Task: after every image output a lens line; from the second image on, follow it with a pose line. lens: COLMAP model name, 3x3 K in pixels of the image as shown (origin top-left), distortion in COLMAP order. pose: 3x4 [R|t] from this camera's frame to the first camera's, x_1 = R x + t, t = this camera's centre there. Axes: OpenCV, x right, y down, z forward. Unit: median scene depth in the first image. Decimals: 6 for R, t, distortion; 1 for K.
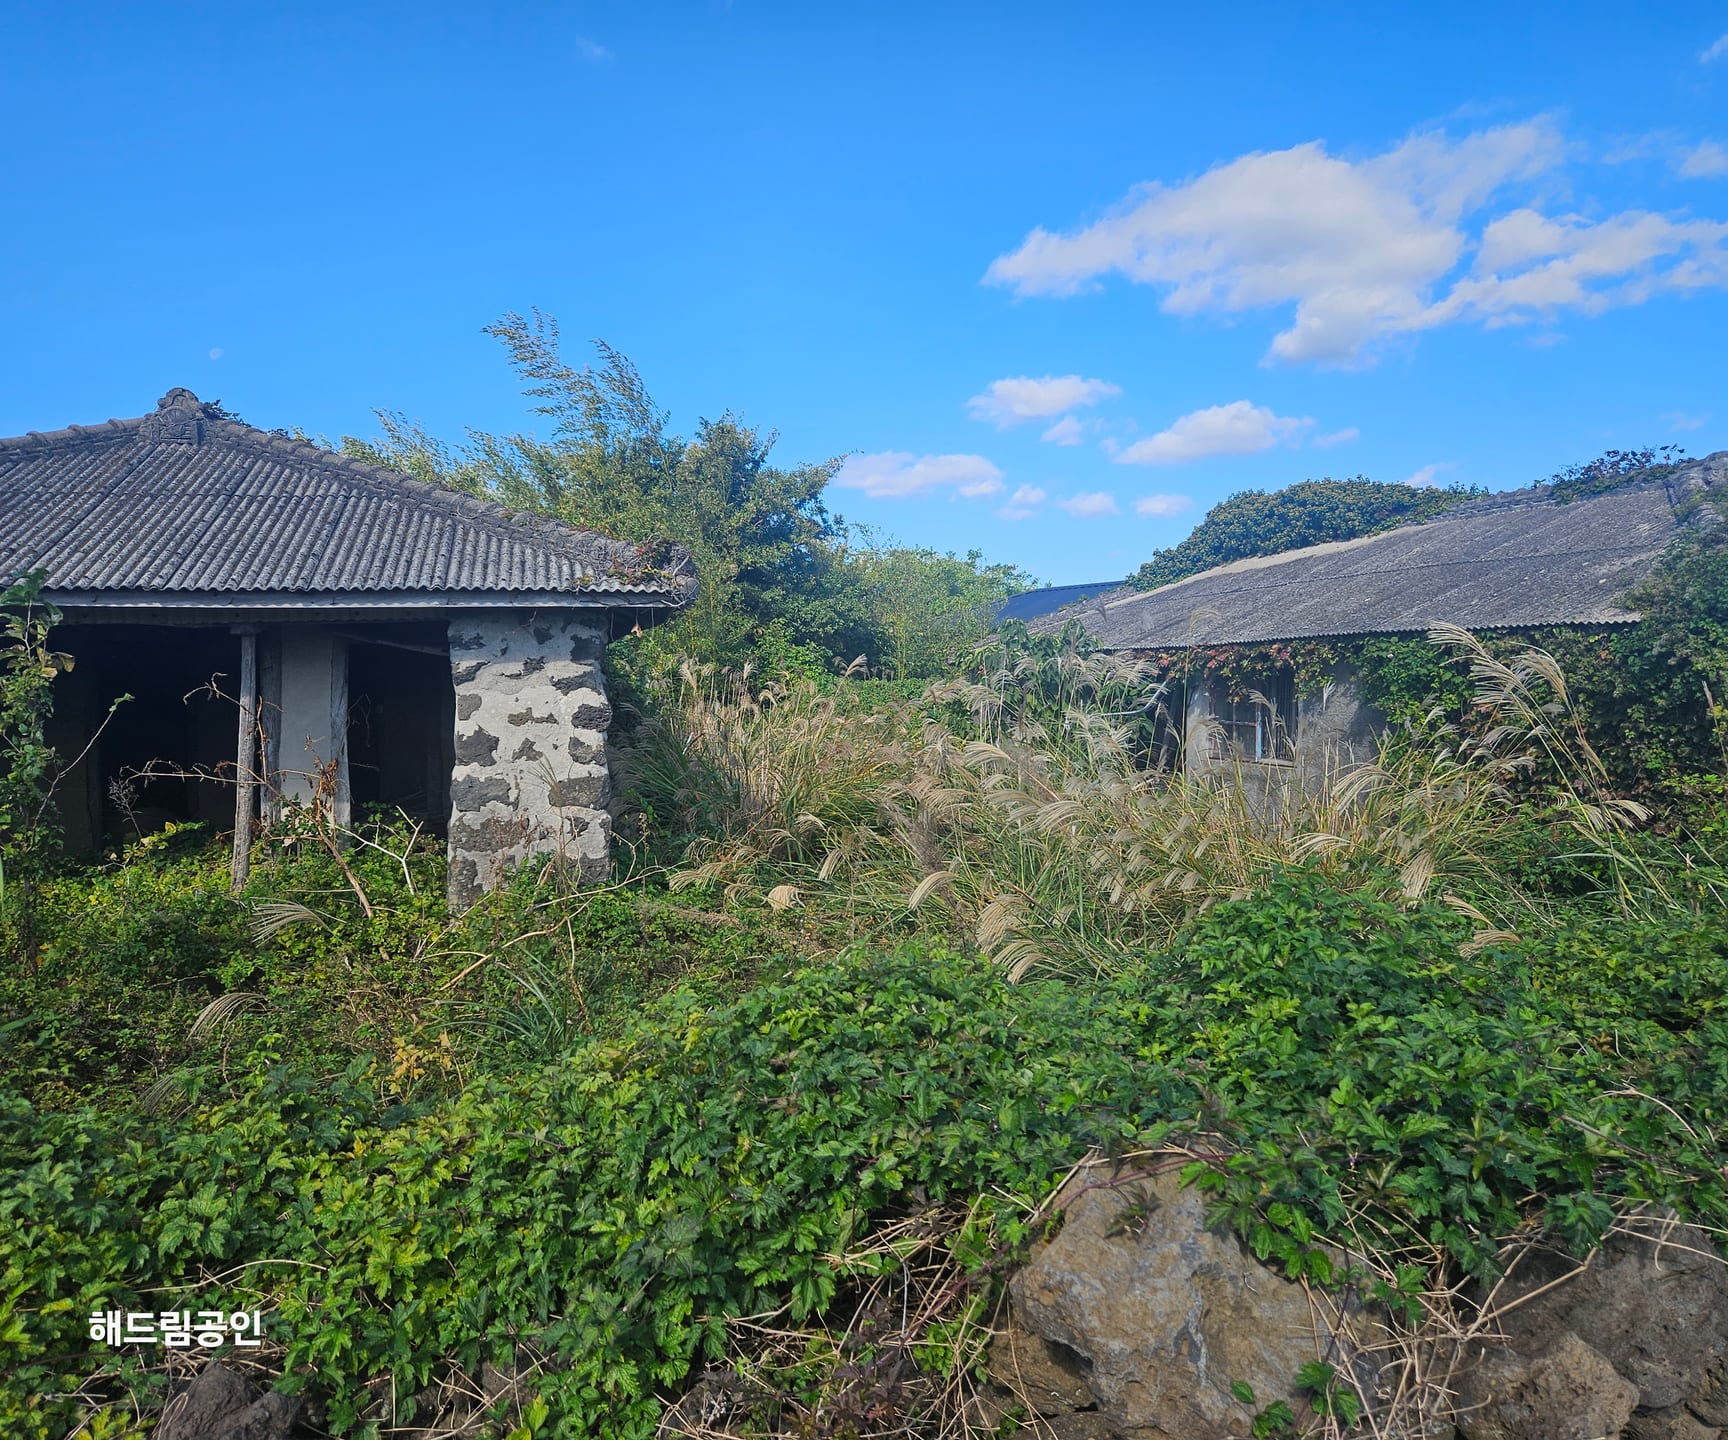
lens RADIAL K [[1316.5, 0, 873.8], [0, 1316.5, 728.2], [0, 0, 1]] dist [0.085791, -0.078755]
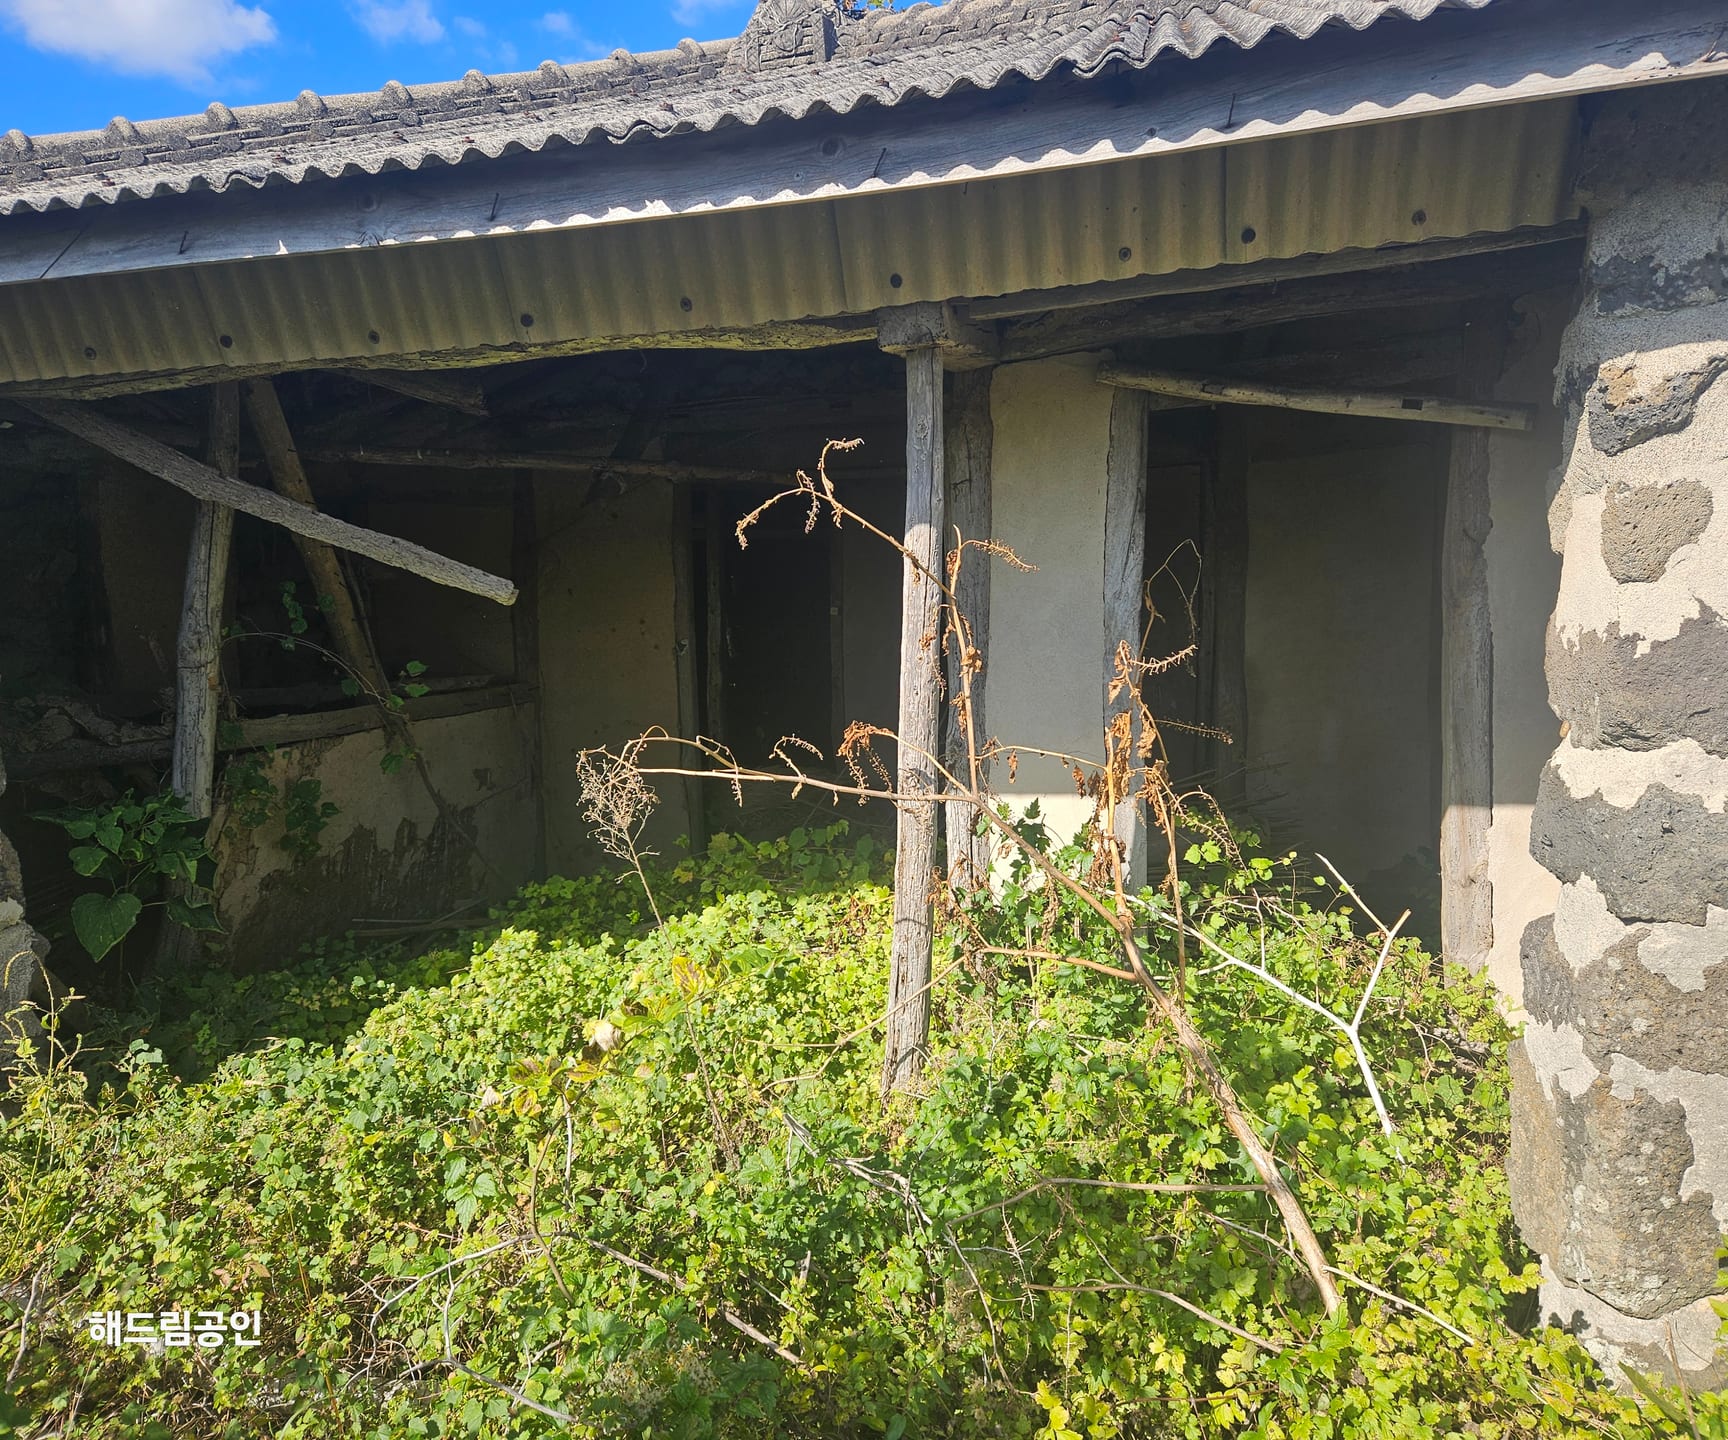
lens RADIAL K [[1316.5, 0, 873.8], [0, 1316.5, 728.2], [0, 0, 1]] dist [0.085791, -0.078755]
pose [[0.895144, 0.020812, -0.445291, -0.321099], [0.008246, 0.997966, 0.063220, 0.004708], [0.445701, -0.060263, 0.893151, 0.674352]]
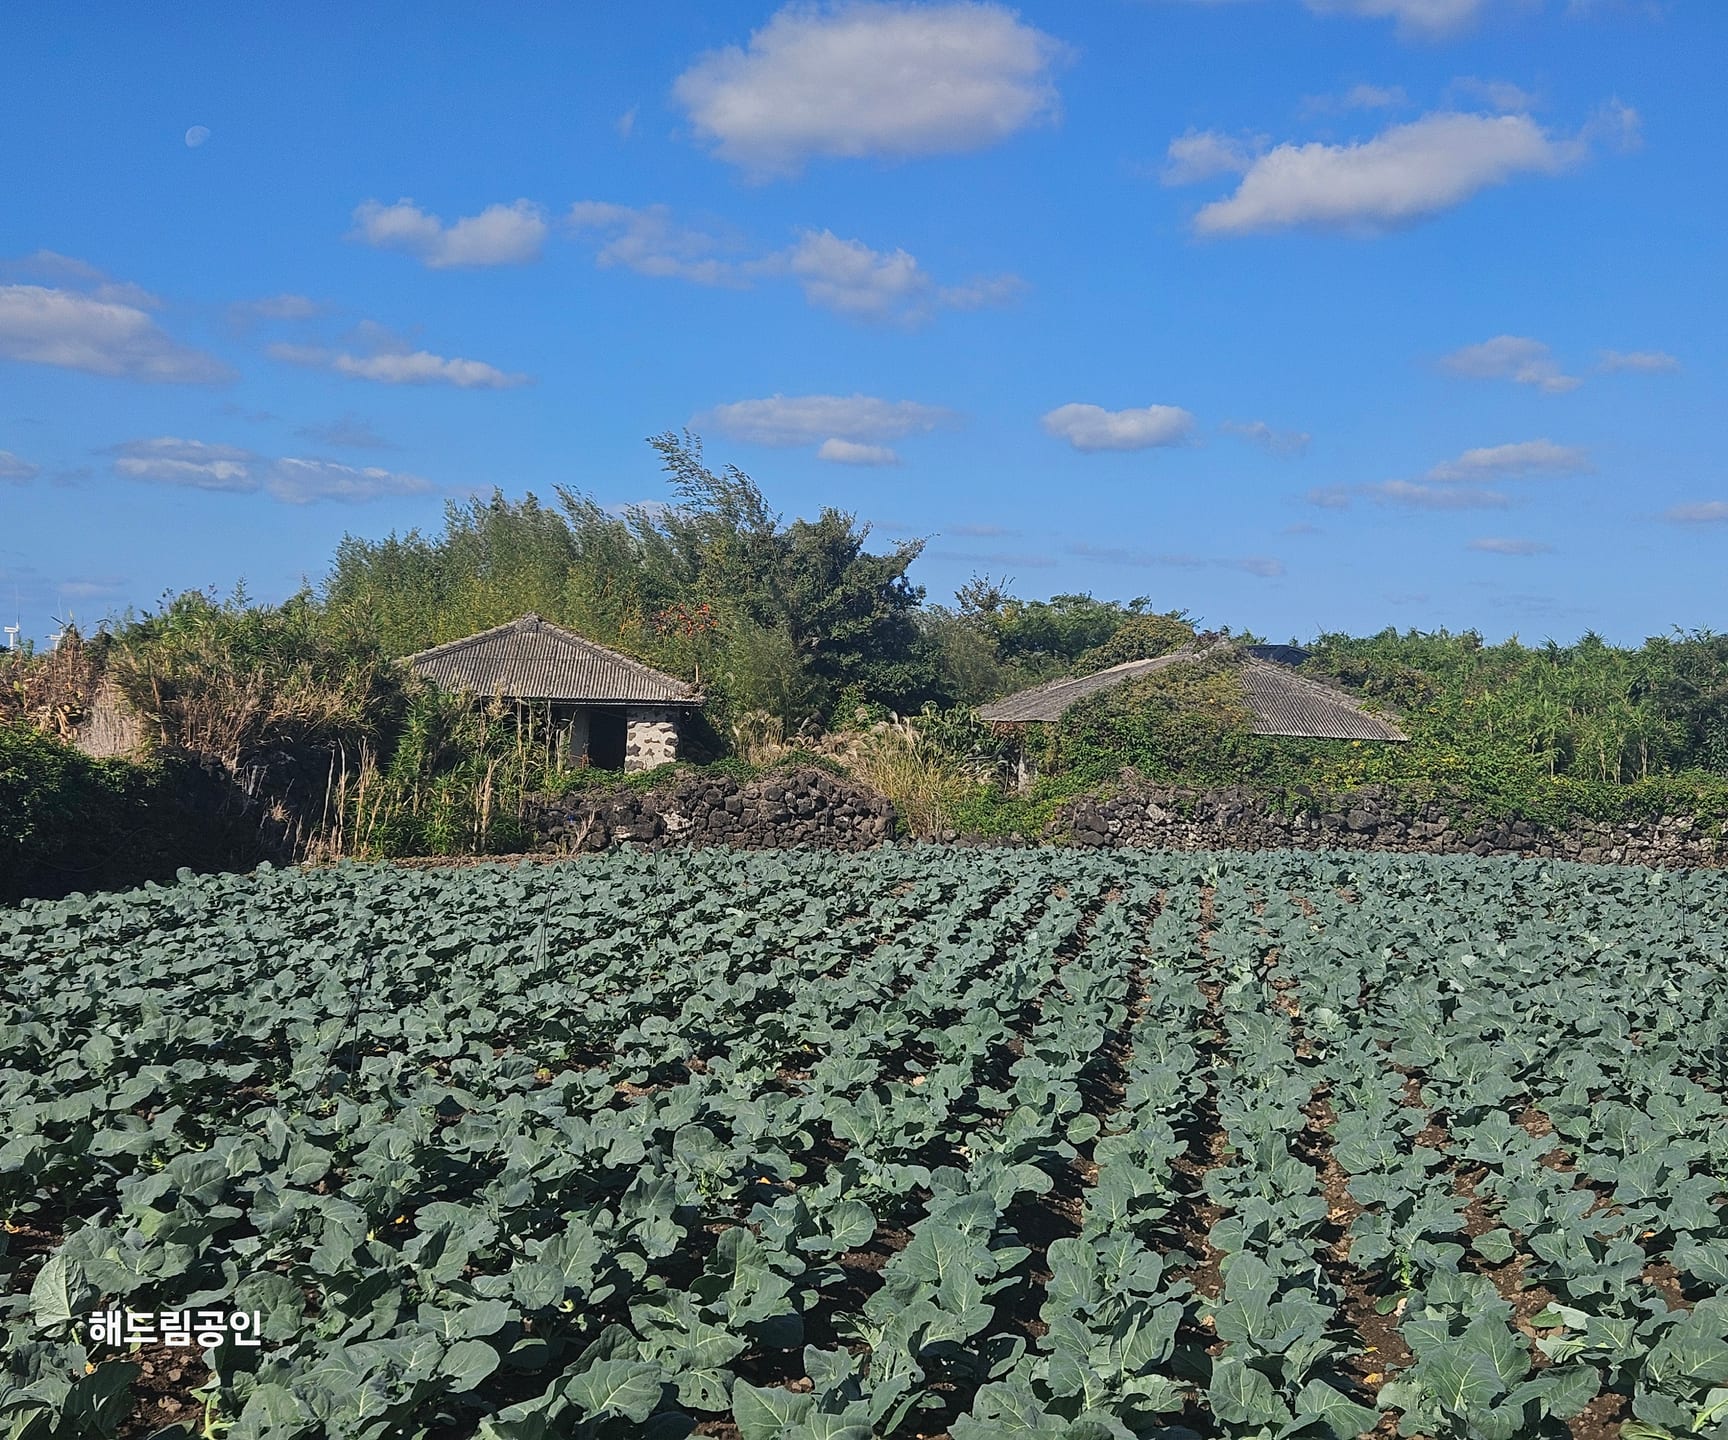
lens RADIAL K [[1316.5, 0, 873.8], [0, 1316.5, 728.2], [0, 0, 1]] dist [0.085791, -0.078755]
pose [[0.993935, 0.044078, -0.100745, 0.531461], [-0.047352, 0.998417, -0.030343, 0.029316], [0.099248, 0.034929, 0.994449, -1.890580]]
